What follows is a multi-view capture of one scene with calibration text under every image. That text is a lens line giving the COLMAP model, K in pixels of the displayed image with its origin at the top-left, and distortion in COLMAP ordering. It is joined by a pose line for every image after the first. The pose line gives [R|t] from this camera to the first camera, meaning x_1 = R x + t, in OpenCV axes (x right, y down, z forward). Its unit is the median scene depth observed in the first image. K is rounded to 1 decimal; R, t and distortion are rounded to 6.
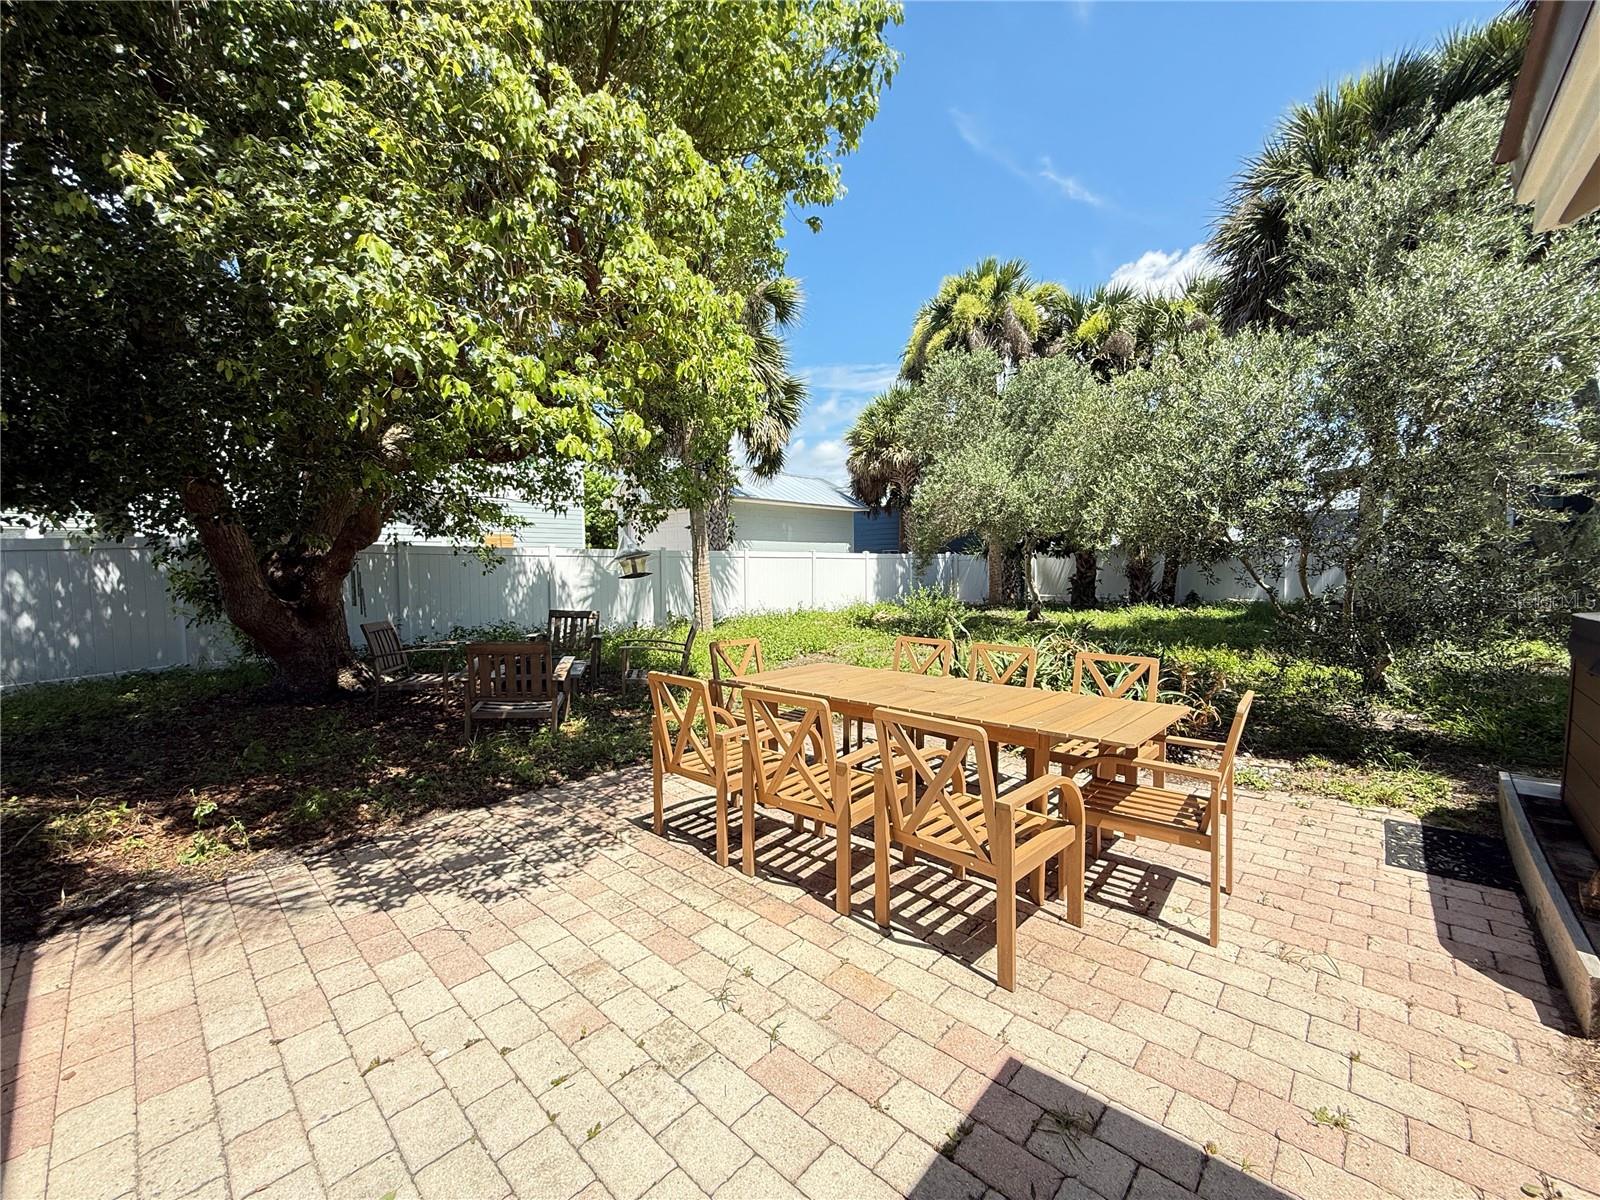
lens RADIAL K [[636.1, 0, 803.4], [0, 636.1, 598.0], [0, 0, 1]] dist [-0.000311, -0.000010]
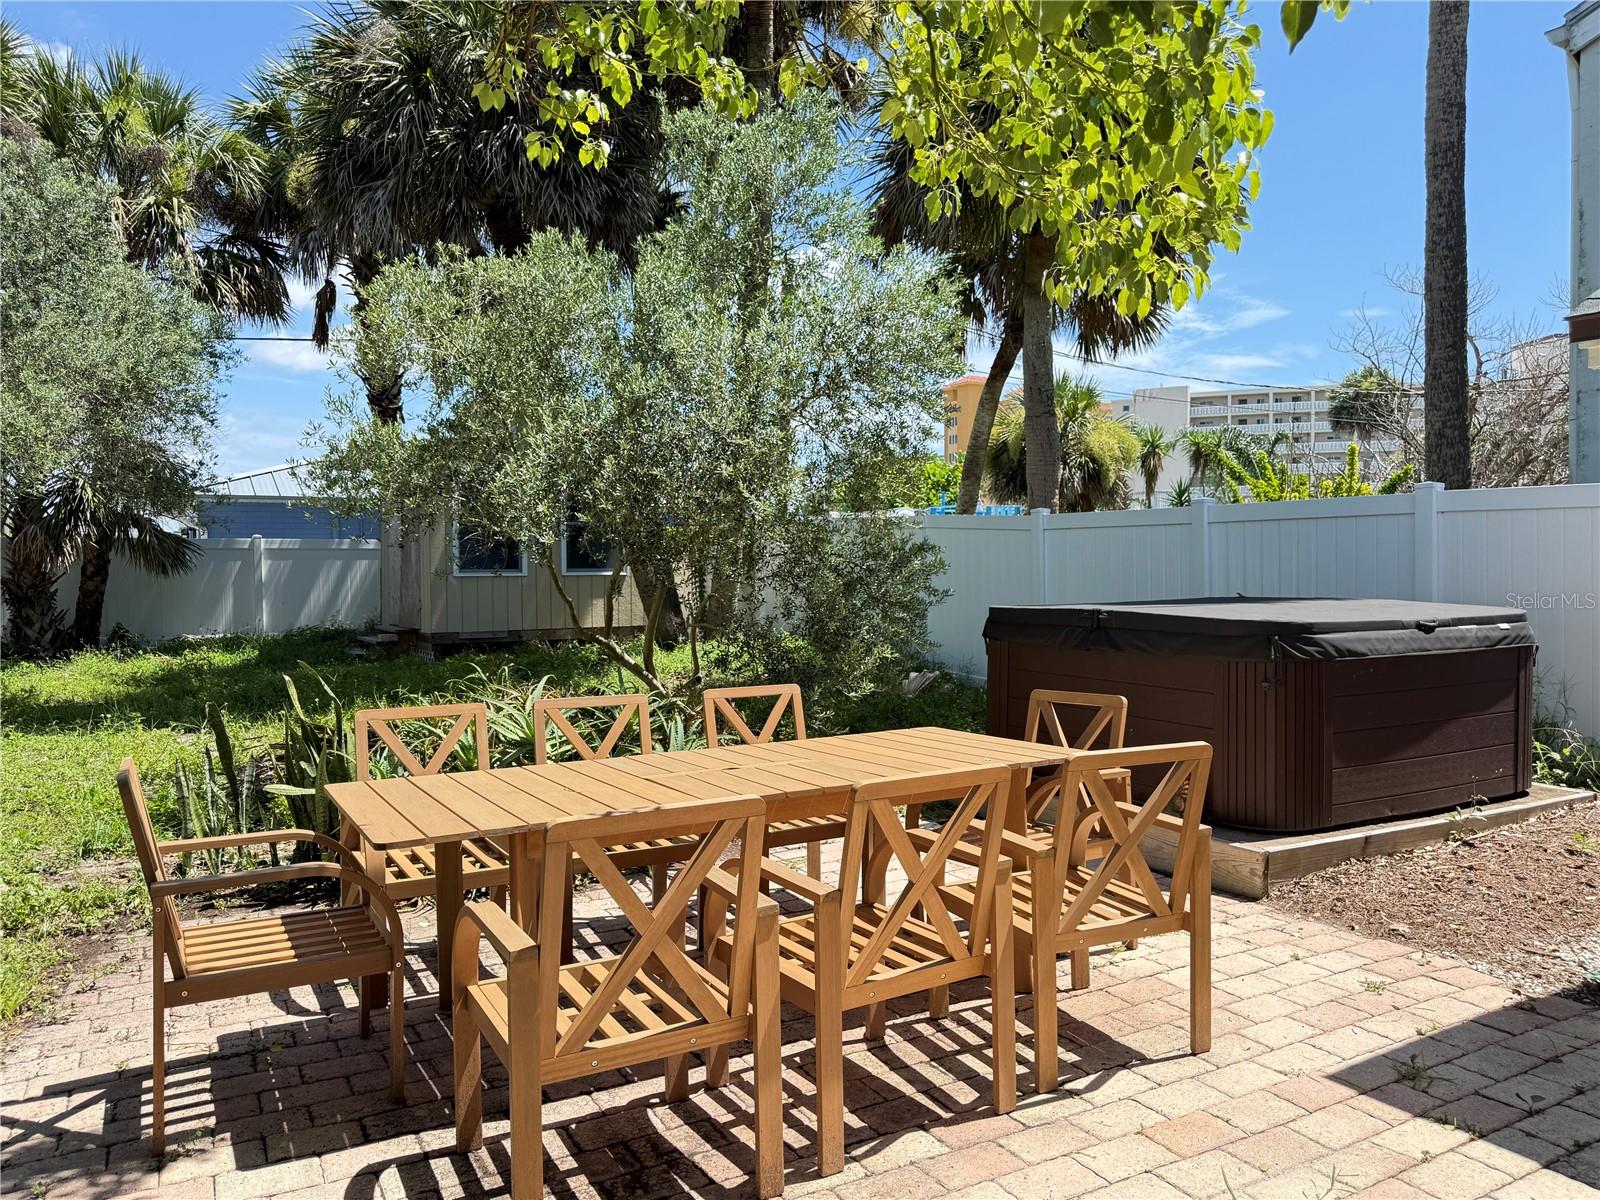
lens RADIAL K [[1169.0, 0, 801.9], [0, 1169.0, 597.4], [0, 0, 1]] dist [0.012319, -0.000913]
pose [[0.284090, -0.001911, 0.958796, -0.981114], [0.045080, 0.998919, -0.011367, 0.014124], [-0.957737, 0.046451, 0.283869, 0.789693]]
